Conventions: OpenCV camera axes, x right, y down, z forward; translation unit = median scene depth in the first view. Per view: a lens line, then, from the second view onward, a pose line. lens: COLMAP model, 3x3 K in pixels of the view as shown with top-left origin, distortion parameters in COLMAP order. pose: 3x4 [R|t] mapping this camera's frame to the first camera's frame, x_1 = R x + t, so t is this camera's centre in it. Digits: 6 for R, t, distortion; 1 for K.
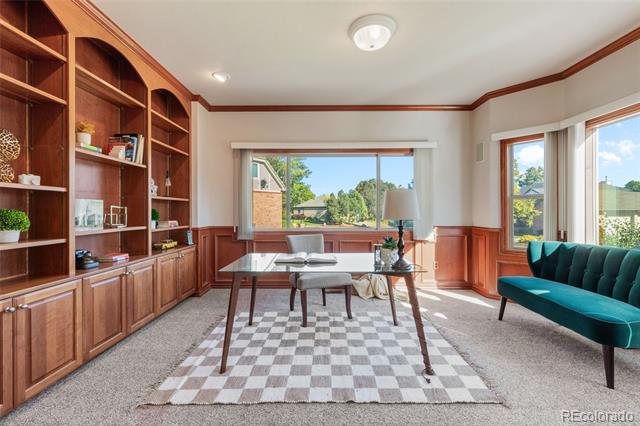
lens RADIAL K [[288.0, 0, 319.3], [0, 288.0, 212.2], [0, 0, 1]] dist [0.005525, -0.000228]
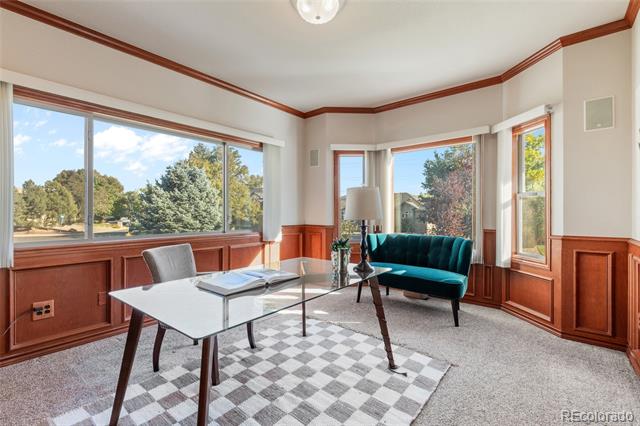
lens RADIAL K [[288.0, 0, 320.4], [0, 288.0, 213.2], [0, 0, 1]] dist [0.005525, -0.000228]
pose [[0.629358, -0.001923, 0.777113, -0.318179], [0.000008, 0.999997, 0.002468, 0.002457], [-0.777116, -0.001547, 0.629356, 0.304623]]
